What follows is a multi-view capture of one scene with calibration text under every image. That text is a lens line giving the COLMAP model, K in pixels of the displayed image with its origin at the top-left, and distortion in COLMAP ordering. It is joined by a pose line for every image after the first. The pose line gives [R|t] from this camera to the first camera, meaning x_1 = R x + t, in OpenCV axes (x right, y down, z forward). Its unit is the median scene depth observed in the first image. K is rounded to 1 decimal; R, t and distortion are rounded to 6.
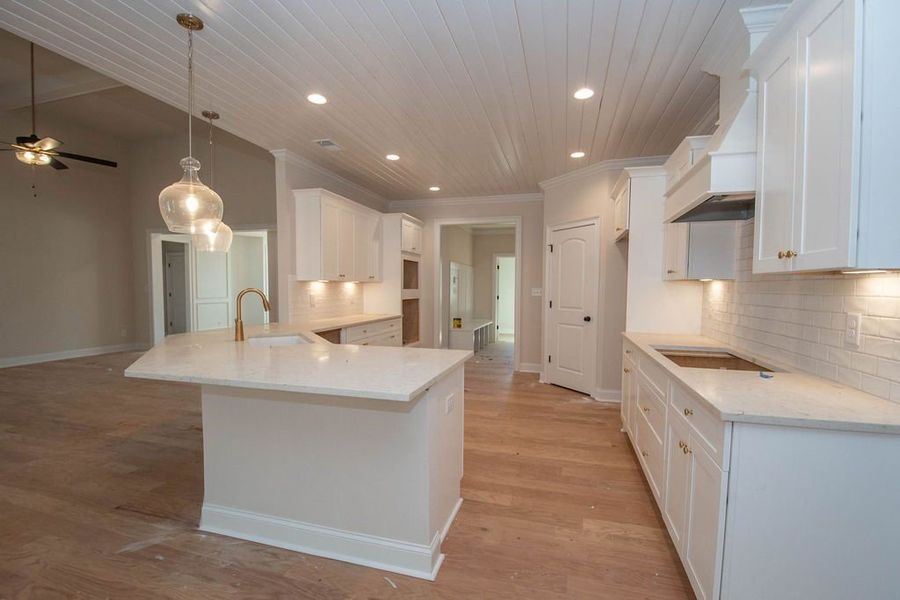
lens RADIAL K [[406.3, 0, 451.7], [0, 406.3, 308.4], [0, 0, 1]] dist [-0.000302, -0.013671]
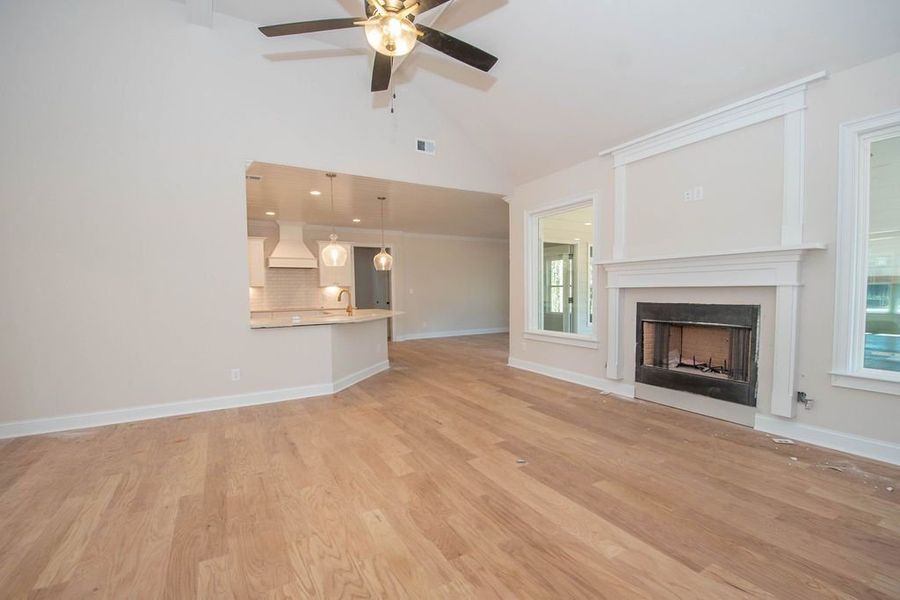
lens RADIAL K [[394.4, 0, 456.4], [0, 394.4, 309.3], [0, 0, 1]] dist [-0.002652, -0.000702]
pose [[-0.726641, -0.032046, 0.686269, -1.382165], [0.043990, 0.994692, 0.093025, -0.068664], [-0.685607, 0.097785, -0.721374, 1.262107]]
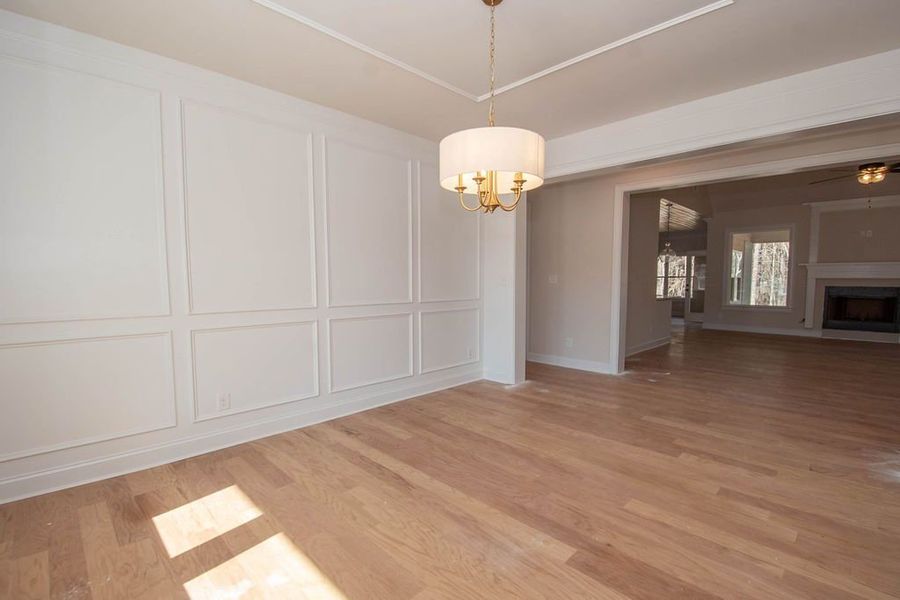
lens RADIAL K [[414.7, 0, 452.4], [0, 414.7, 310.1], [0, 0, 1]] dist [0.000829, -0.018502]
pose [[-0.875354, -0.041776, 0.481675, -0.479126], [0.019997, 0.992279, 0.122402, -0.129988], [-0.483069, 0.116777, -0.867760, 2.683453]]
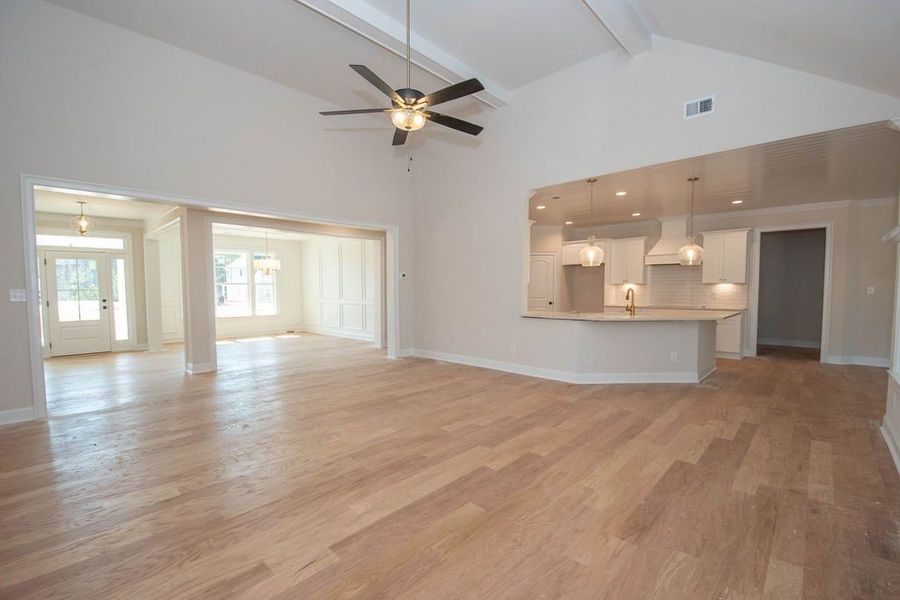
lens RADIAL K [[397.2, 0, 451.2], [0, 397.2, 307.0], [0, 0, 1]] dist [0.002376, -0.015263]
pose [[0.458425, -0.051063, 0.887265, -1.602307], [0.052448, 0.998162, 0.030346, -0.038953], [-0.887184, 0.032624, 0.460261, 0.553780]]
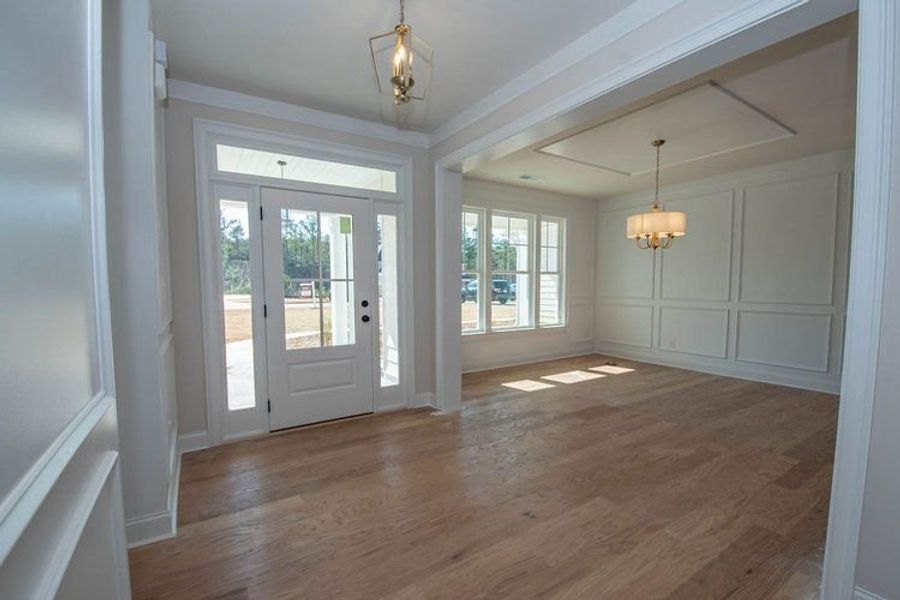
lens RADIAL K [[396.5, 0, 452.4], [0, 396.5, 310.0], [0, 0, 1]] dist [0.000835, -0.016311]
pose [[0.659116, -0.059132, 0.749713, -1.255629], [0.044742, 0.998221, 0.039397, -0.102827], [-0.750709, 0.007576, 0.660590, 2.001457]]
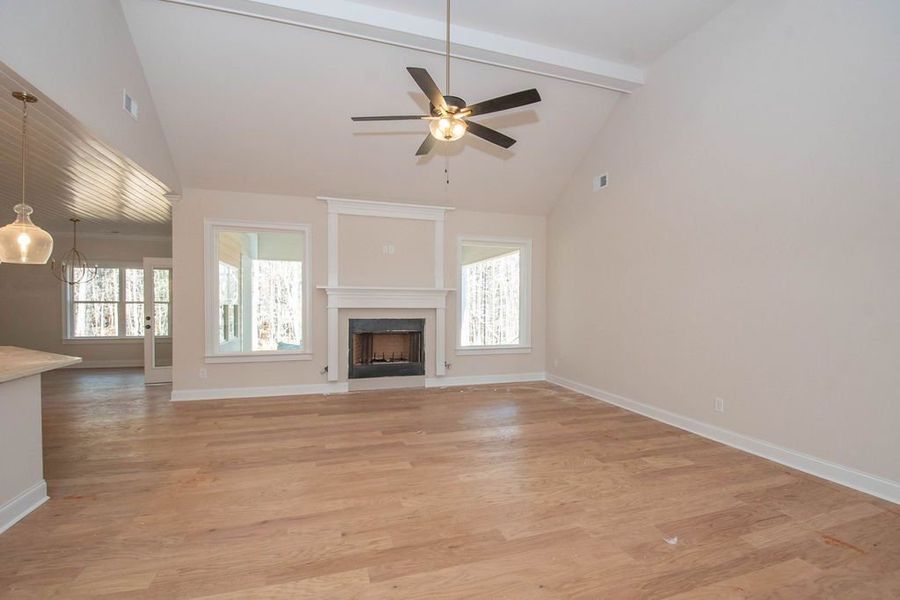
lens RADIAL K [[396.5, 0, 452.4], [0, 396.5, 310.0], [0, 0, 1]] dist [0.000835, -0.016311]
pose [[-0.831954, -0.004156, -0.554829, -0.624006], [-0.040560, 0.997752, 0.053346, -0.088097], [0.553360, 0.066885, -0.830252, 1.515660]]
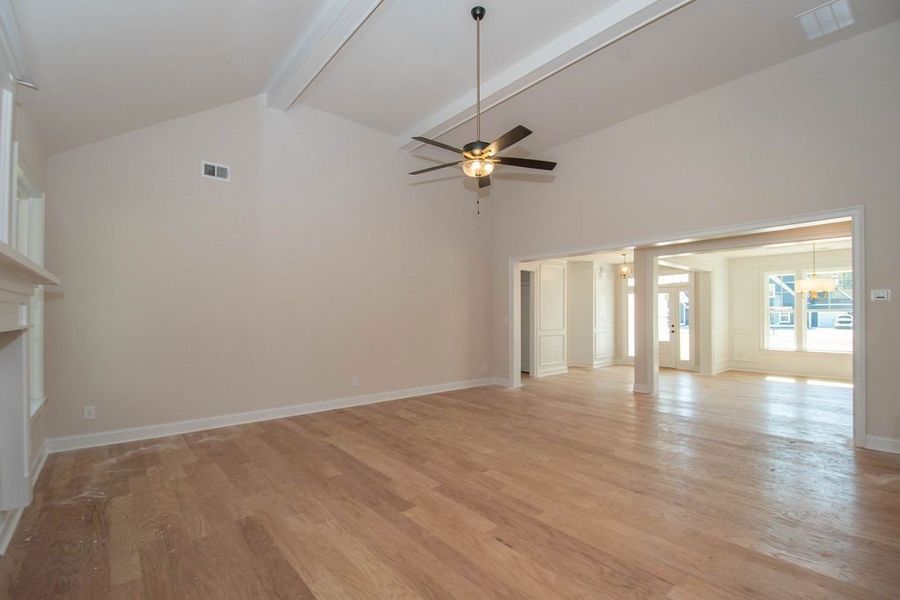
lens RADIAL K [[396.5, 0, 452.4], [0, 396.5, 310.0], [0, 0, 1]] dist [0.000835, -0.016311]
pose [[0.832142, -0.012735, -0.554417, -0.597293], [-0.023222, 0.998059, -0.057780, -0.028828], [0.554076, 0.060956, 0.830231, 0.276804]]
